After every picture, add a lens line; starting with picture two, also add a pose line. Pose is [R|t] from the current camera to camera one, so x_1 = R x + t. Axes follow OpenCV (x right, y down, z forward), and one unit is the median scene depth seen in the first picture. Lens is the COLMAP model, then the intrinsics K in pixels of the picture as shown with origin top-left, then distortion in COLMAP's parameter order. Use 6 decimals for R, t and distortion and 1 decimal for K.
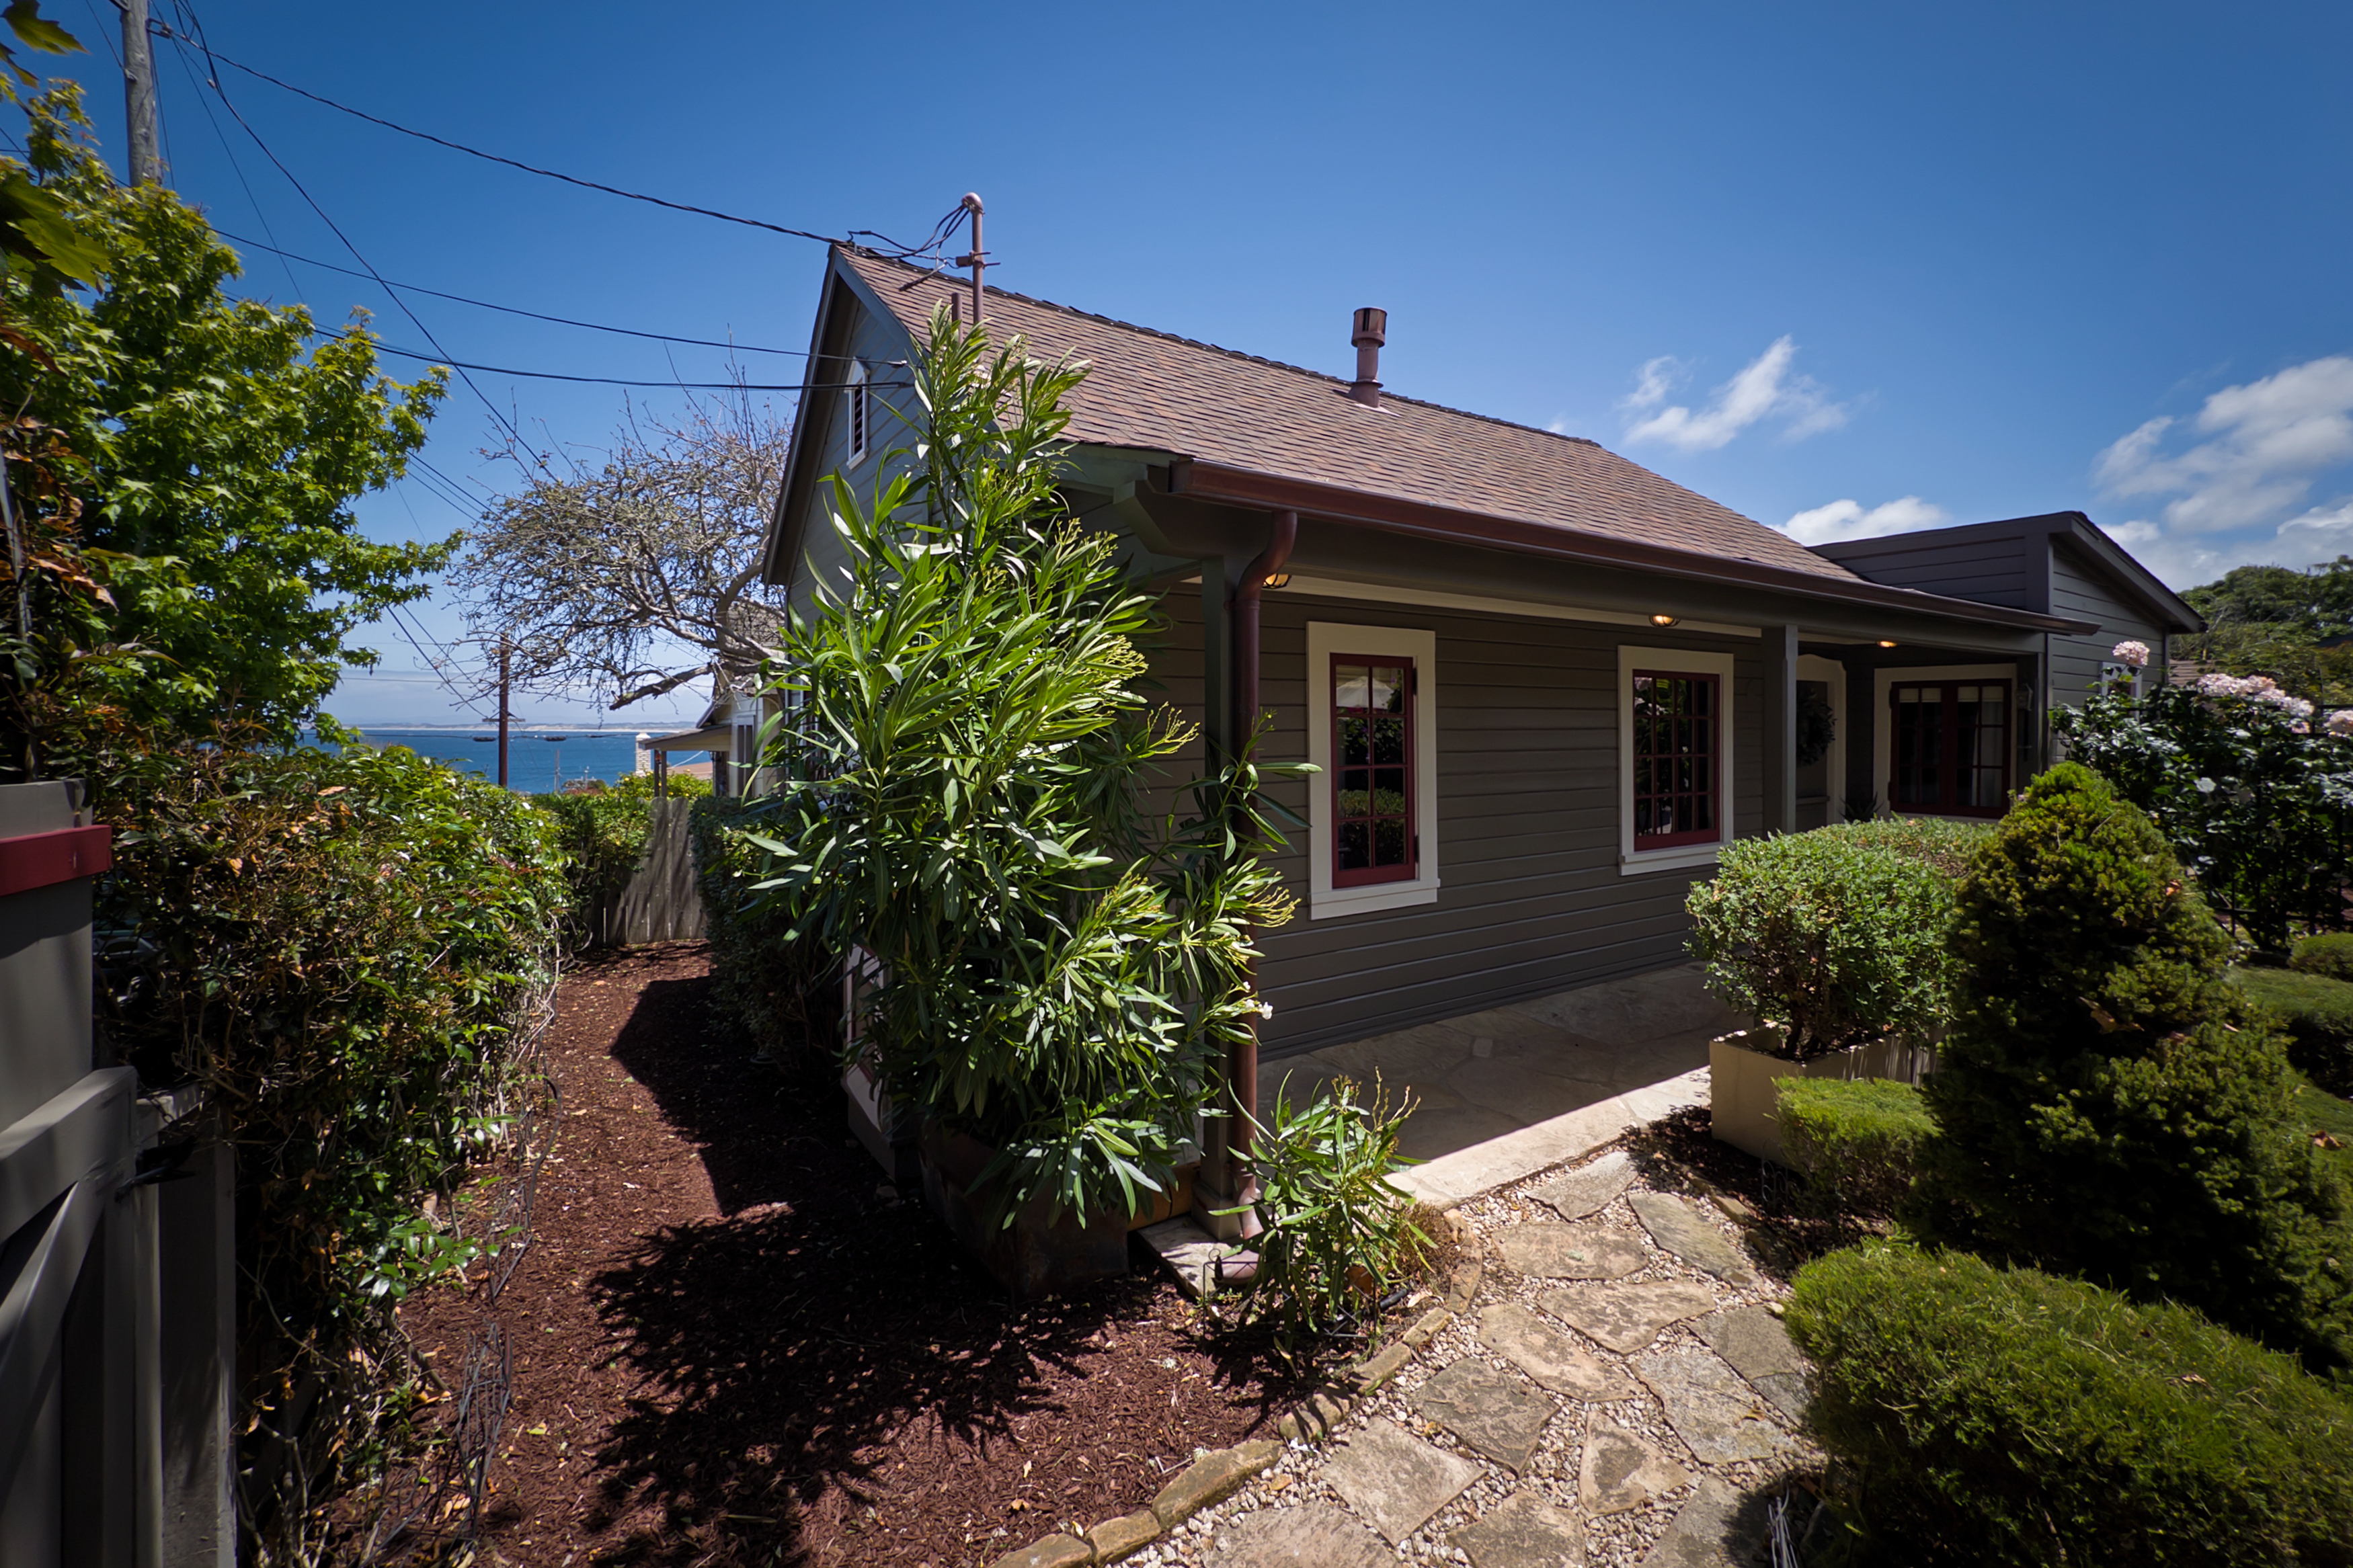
lens RADIAL K [[991.3, 0, 1155.9], [0, 991.3, 717.0], [0, 0, 1]] dist [-0.000862, 0.000147]
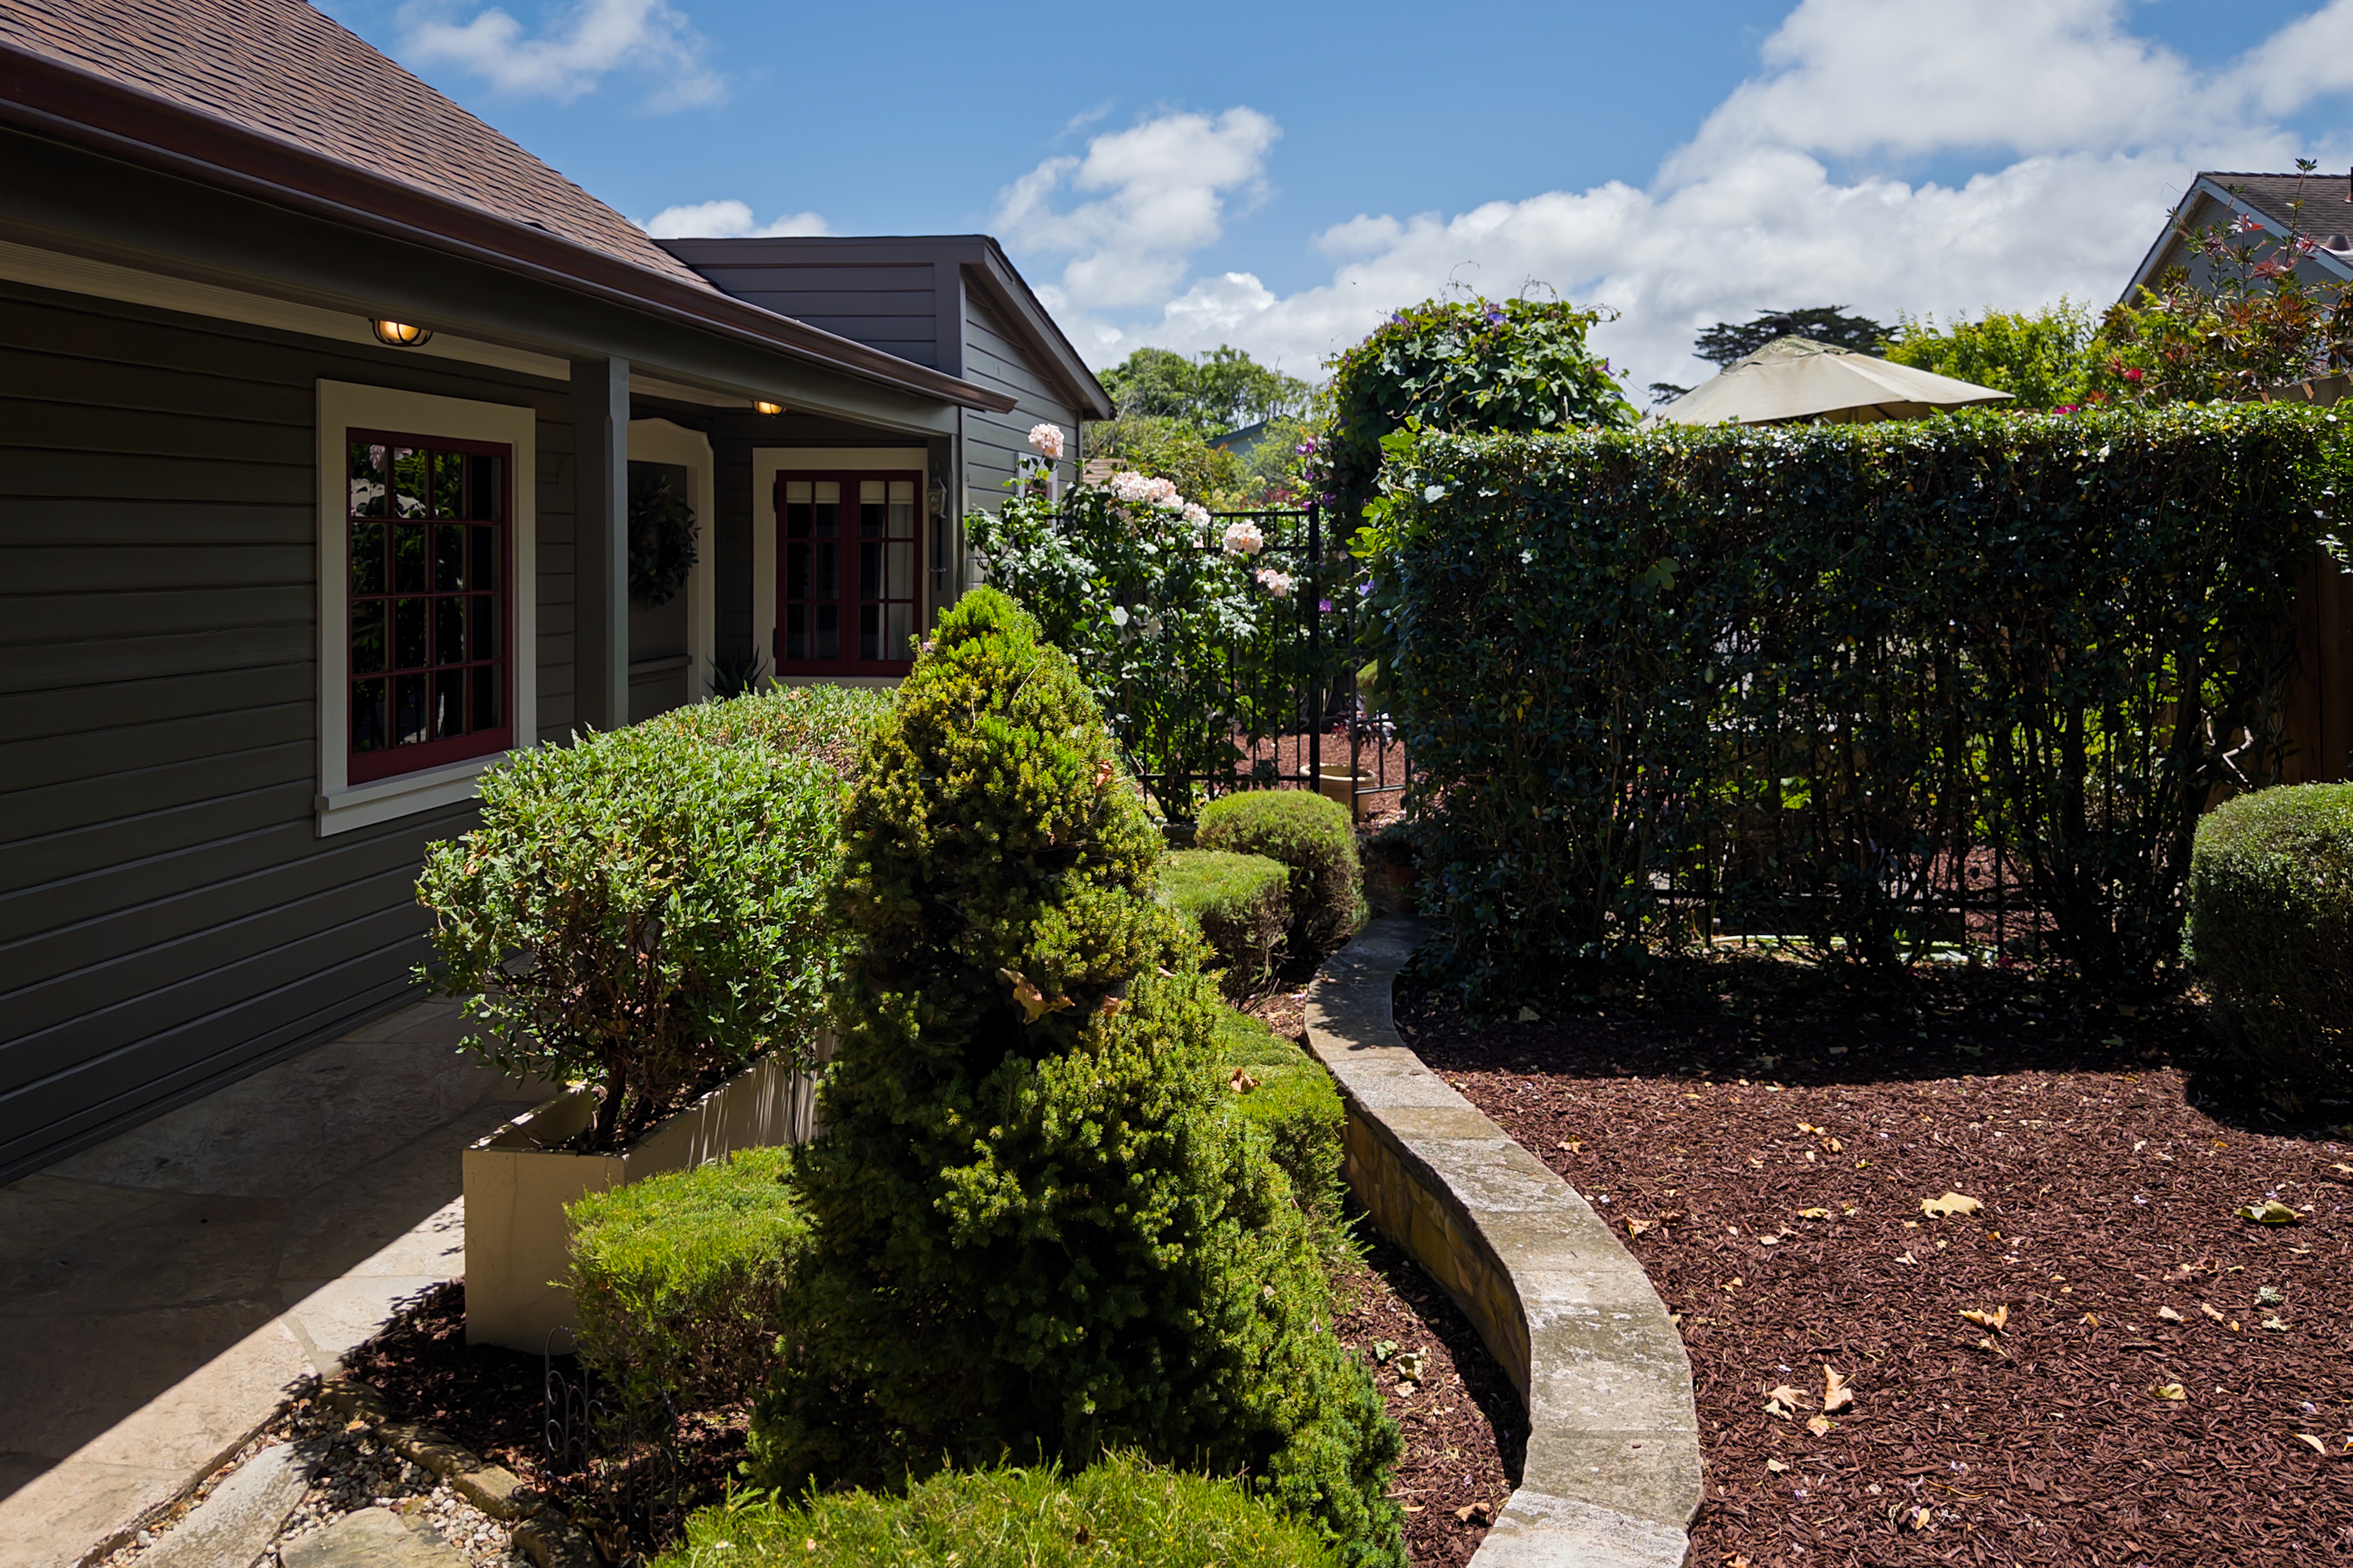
lens RADIAL K [[1720.0, 0, 1171.4], [0, 1720.0, 697.4], [0, 0, 1]] dist [0.146195, -0.212214]
pose [[0.659479, -0.070158, 0.748442, 0.138966], [-0.000078, 0.995629, 0.093399, 0.010806], [-0.751723, -0.061653, 0.656591, 0.148421]]
